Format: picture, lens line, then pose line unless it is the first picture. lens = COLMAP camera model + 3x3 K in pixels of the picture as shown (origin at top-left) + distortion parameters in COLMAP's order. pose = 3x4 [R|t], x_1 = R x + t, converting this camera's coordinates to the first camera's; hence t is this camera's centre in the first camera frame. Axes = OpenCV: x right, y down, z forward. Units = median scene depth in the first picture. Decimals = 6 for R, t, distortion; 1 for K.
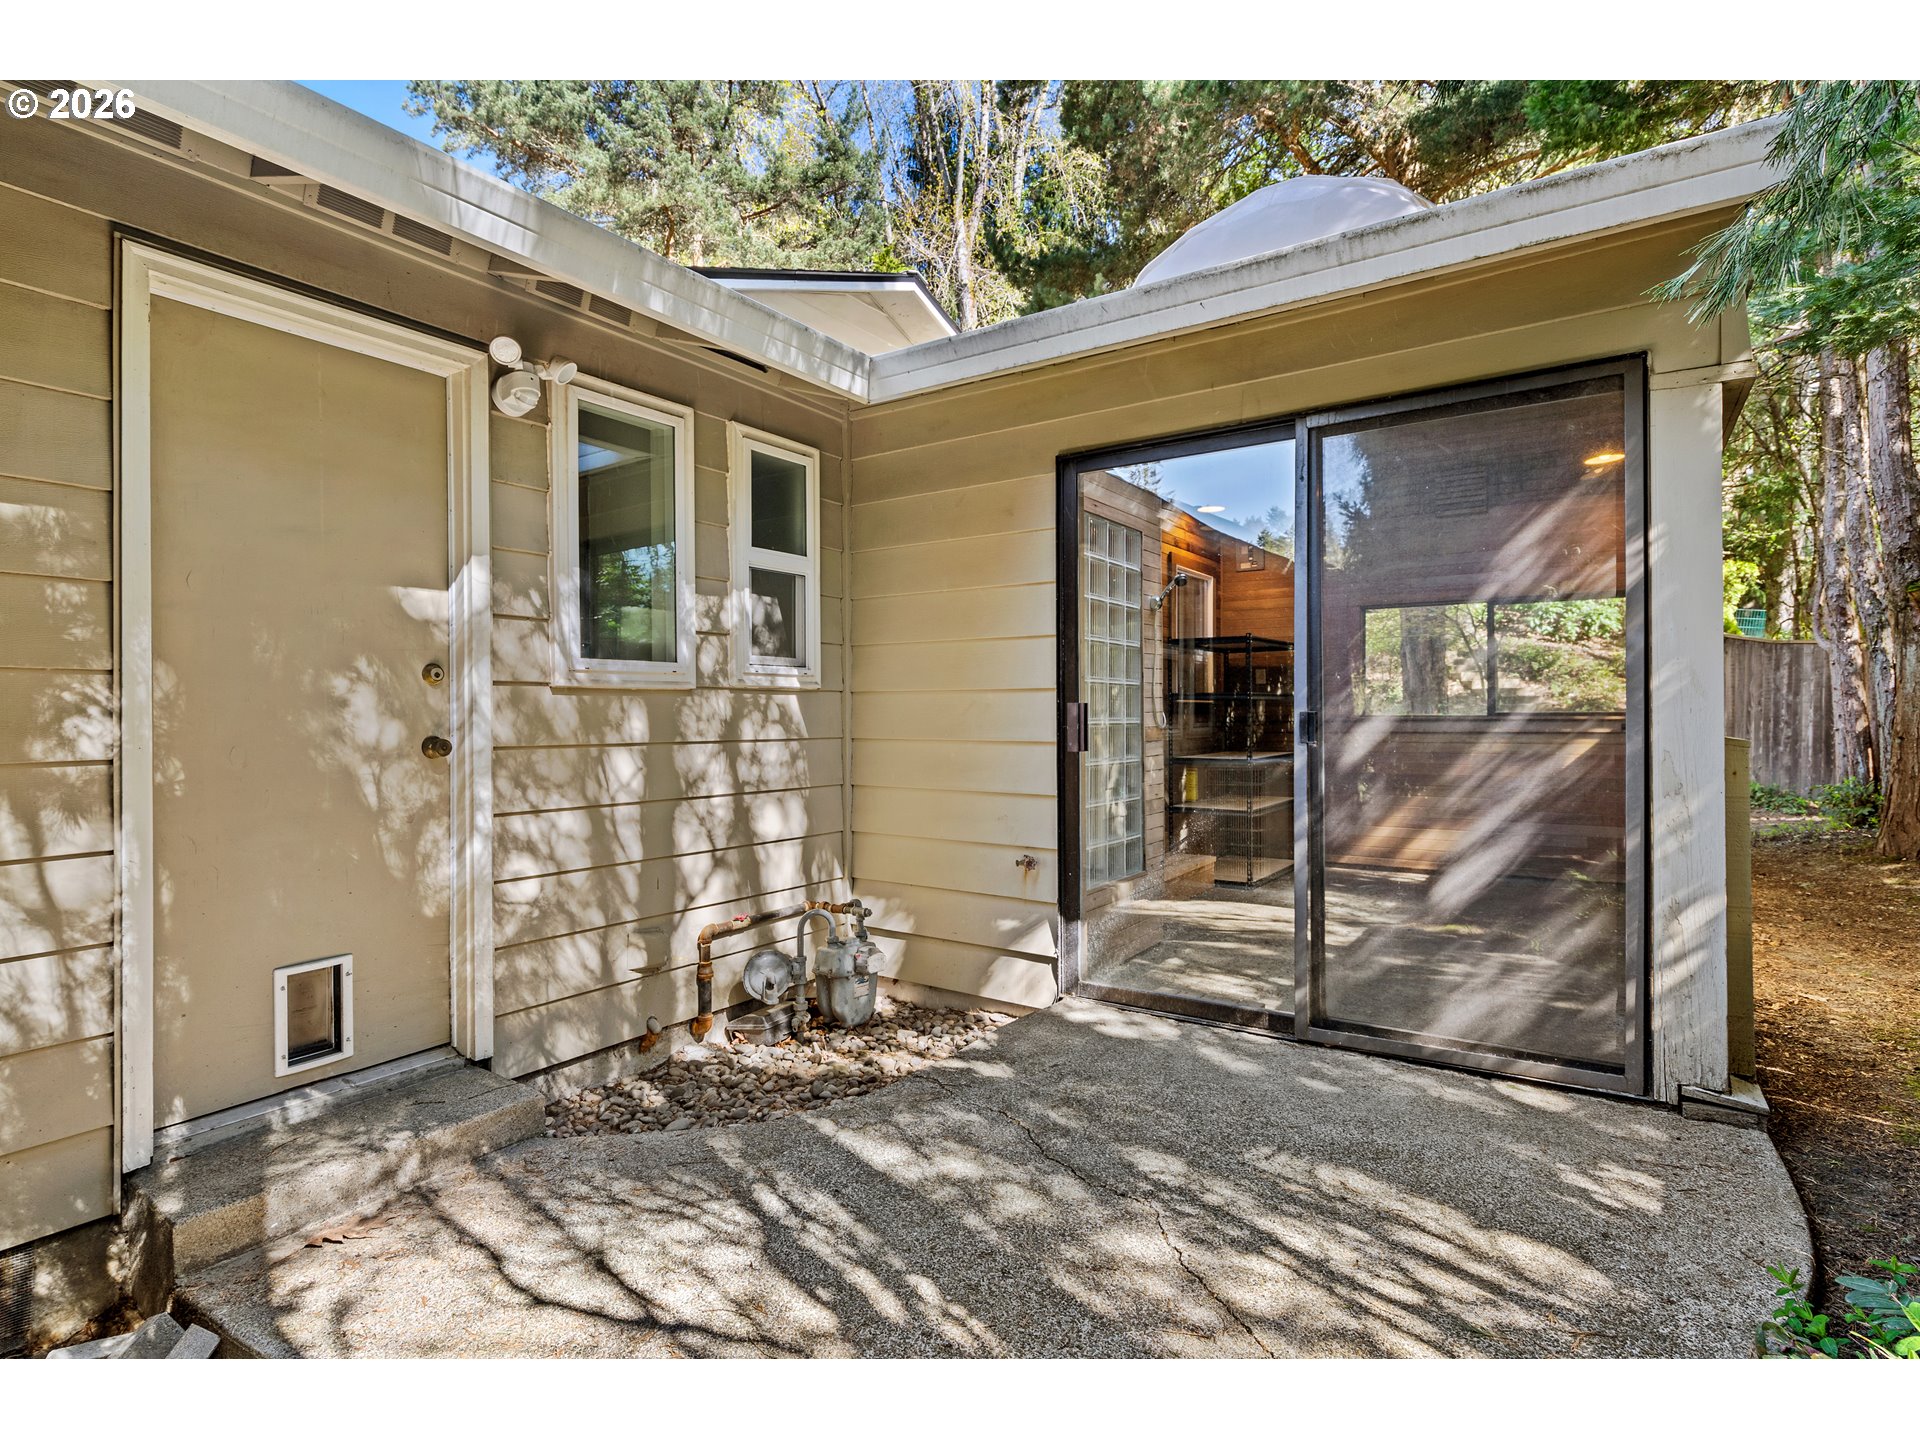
lens RADIAL K [[945.5, 0, 960.0], [0, 945.5, 720.0], [0, 0, 1]] dist [-0.014058, 0.000118]
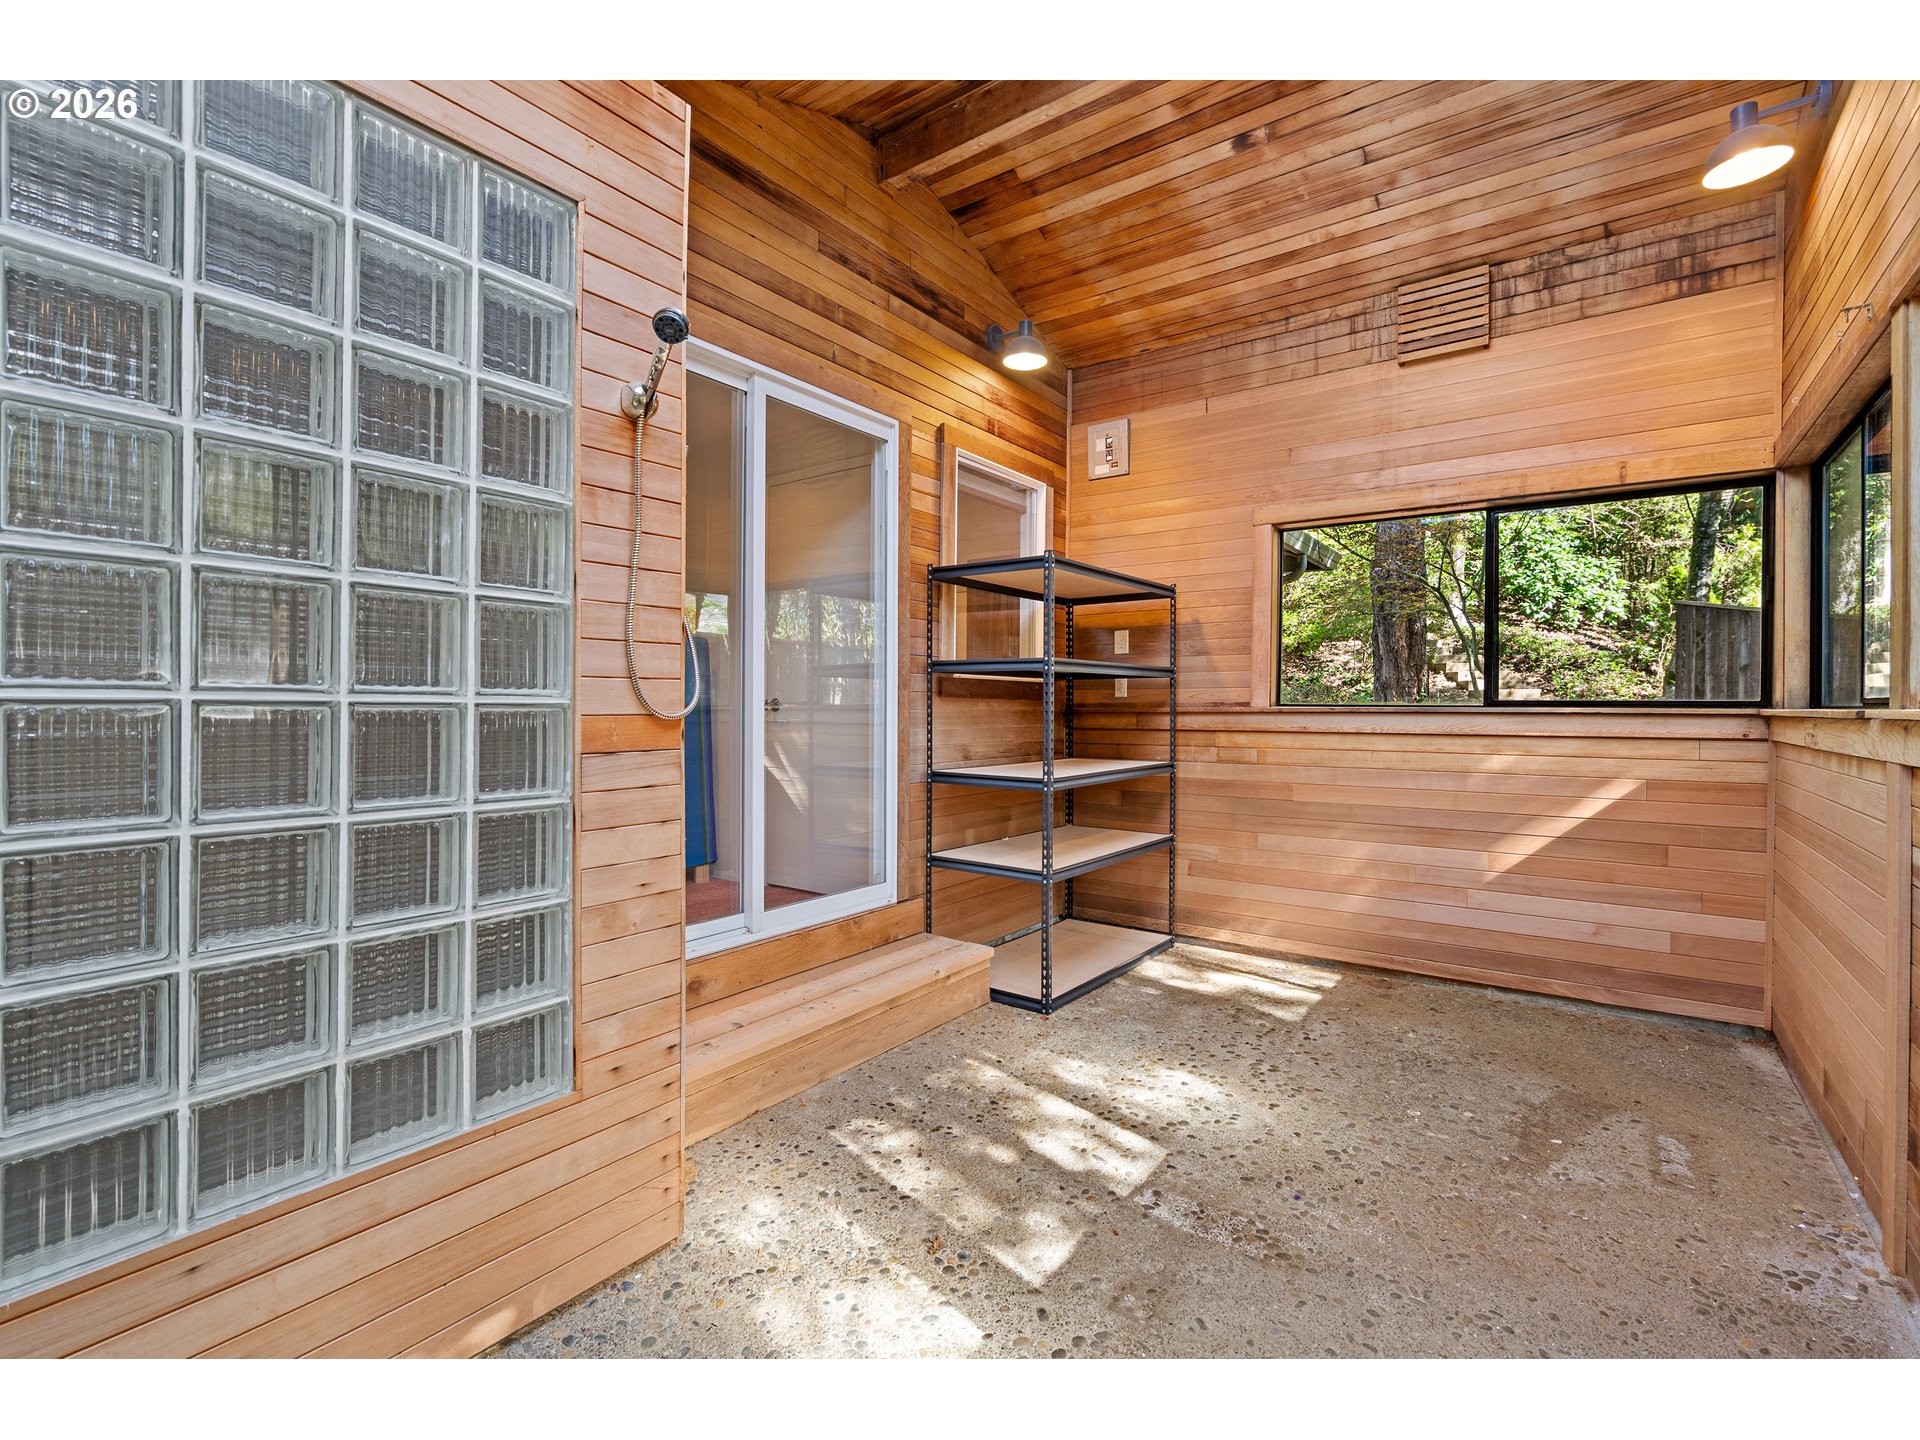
lens RADIAL K [[945.5, 0, 960.0], [0, 945.5, 720.0], [0, 0, 1]] dist [-0.014058, 0.000118]
pose [[0.999951, 0.006044, 0.007863, 0.097508], [-0.006052, 0.999981, 0.001065, 0.003471], [-0.007856, -0.001113, 0.999969, 0.171603]]
